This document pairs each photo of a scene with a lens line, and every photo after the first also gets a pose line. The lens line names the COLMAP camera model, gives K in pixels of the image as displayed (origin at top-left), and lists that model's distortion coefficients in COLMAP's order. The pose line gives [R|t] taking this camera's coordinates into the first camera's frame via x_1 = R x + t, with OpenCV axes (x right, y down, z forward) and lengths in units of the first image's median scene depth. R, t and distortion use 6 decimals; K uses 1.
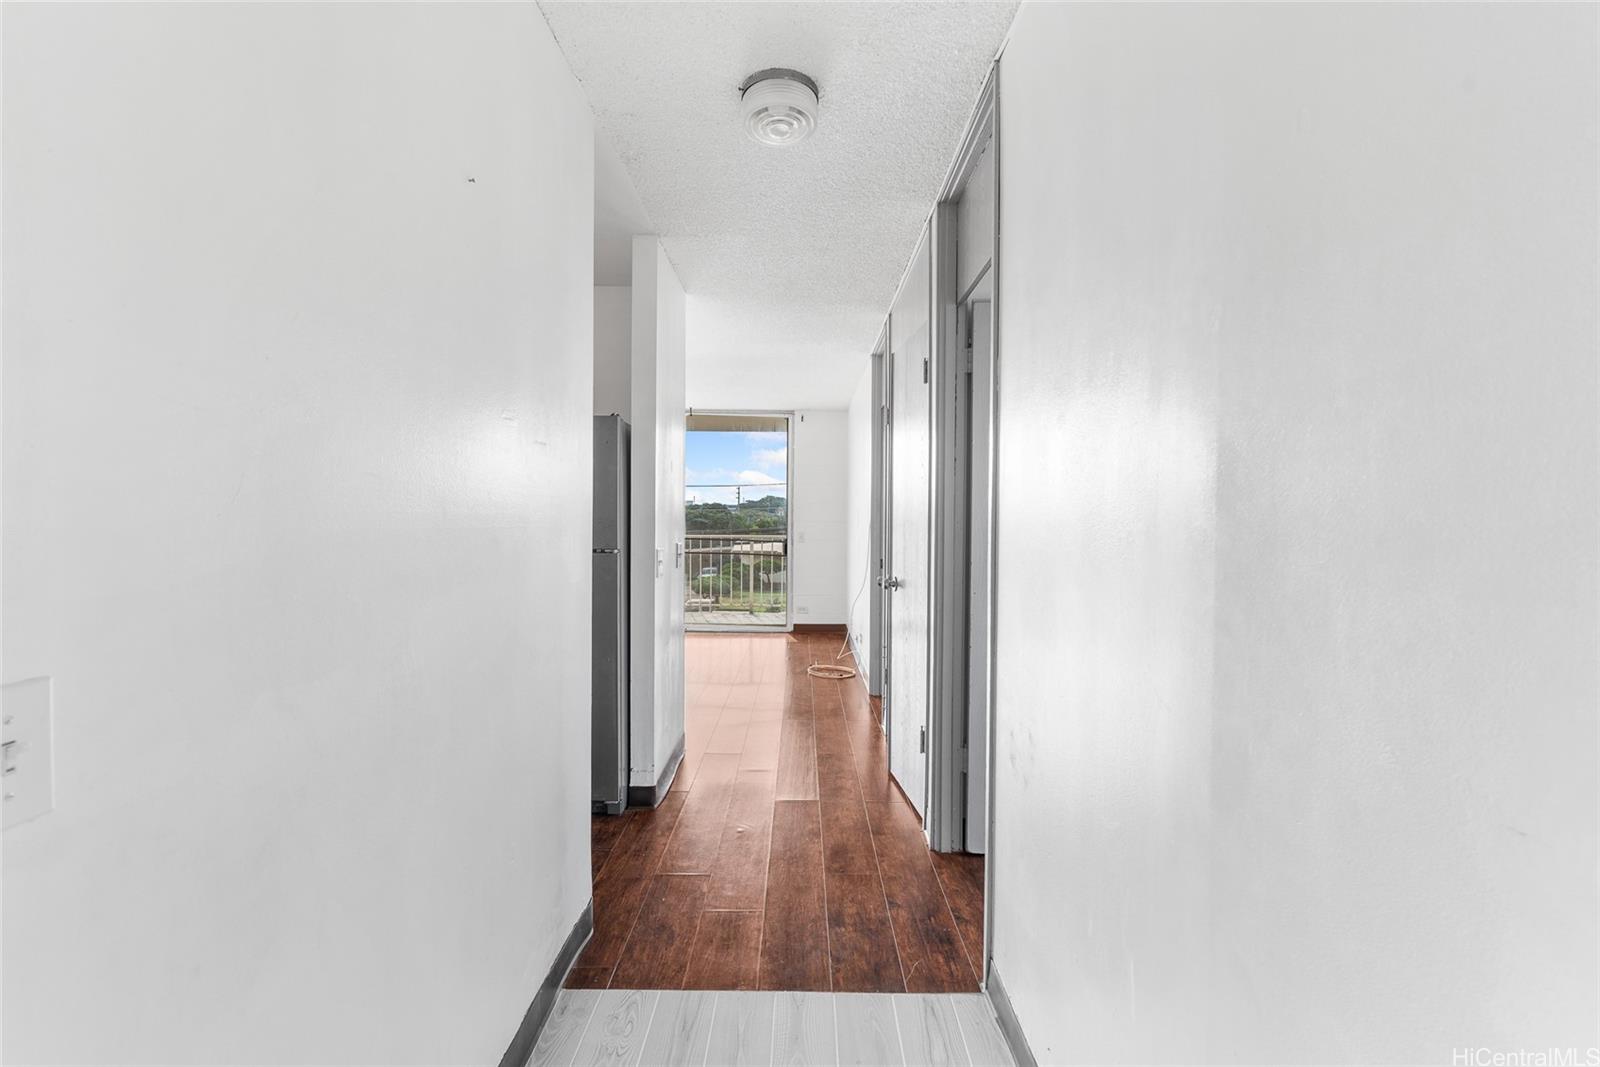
lens RADIAL K [[716.0, 0, 800.0], [0, 716.0, 533.5], [0, 0, 1]] dist [0.001364, 0.000811]
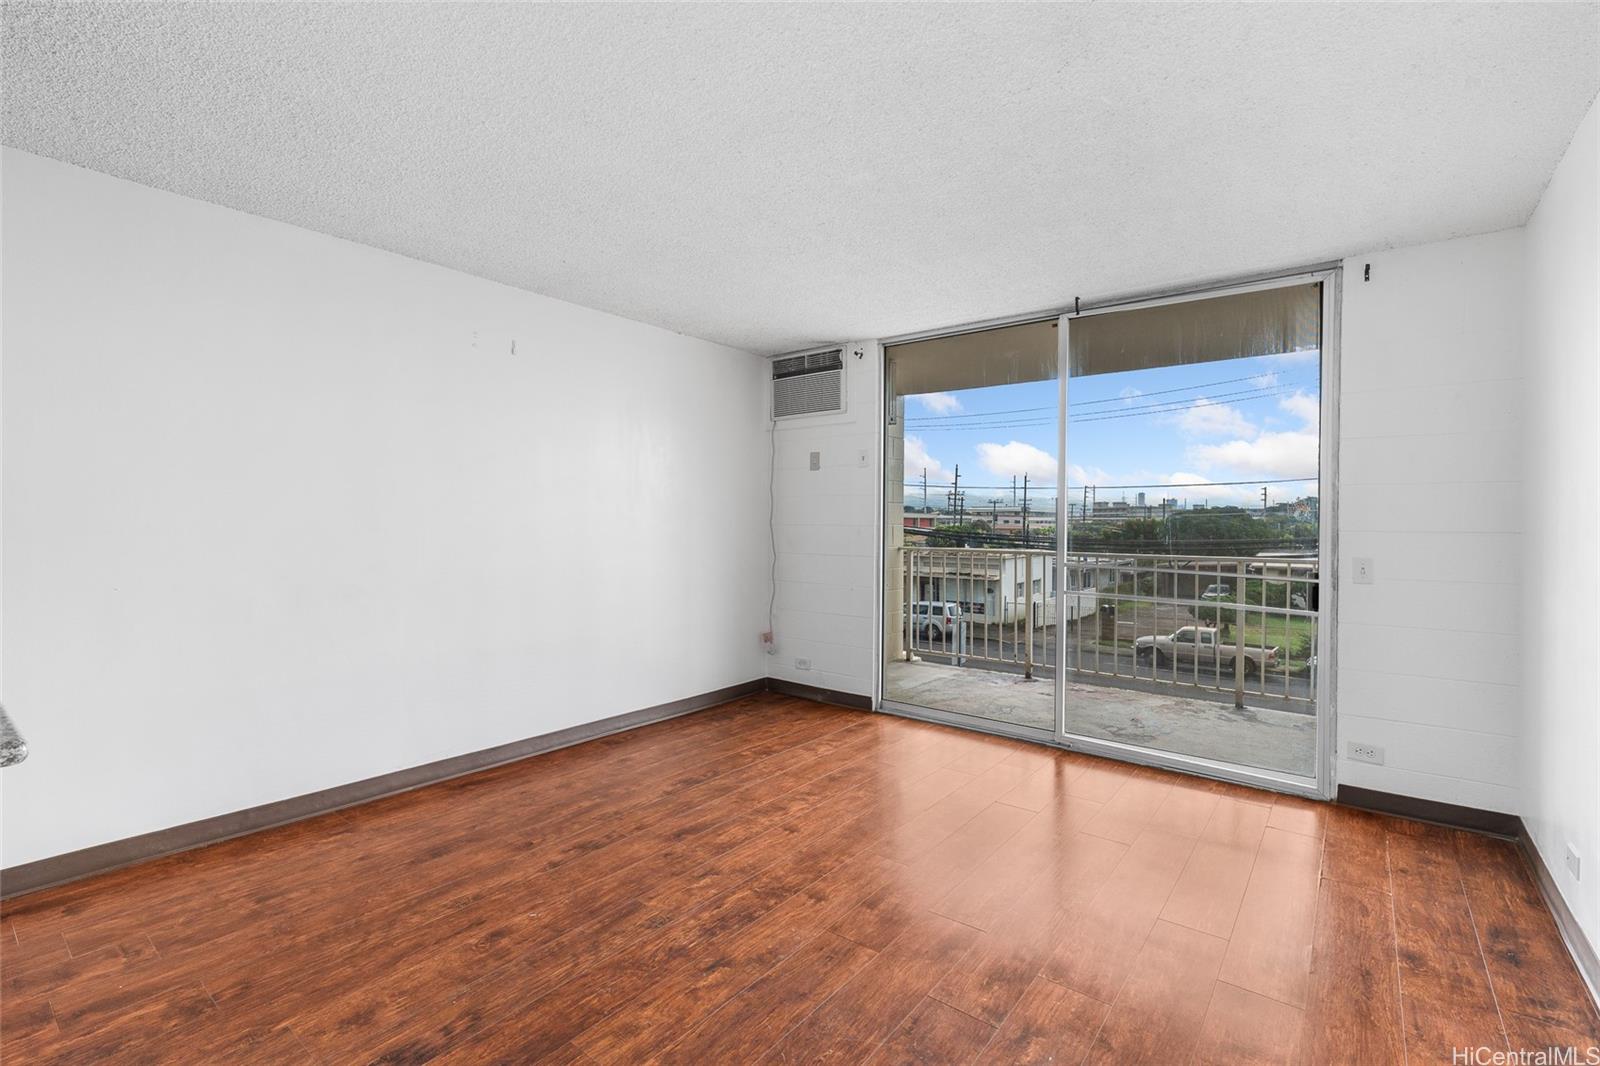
lens RADIAL K [[716.0, 0, 800.0], [0, 716.0, 533.0], [0, 0, 1]] dist [0.001364, 0.000811]
pose [[0.789241, 0.001235, -0.614082, -0.000351], [-0.007667, 0.999940, -0.007844, -0.011911], [0.614035, 0.010899, 0.789203, 0.486088]]
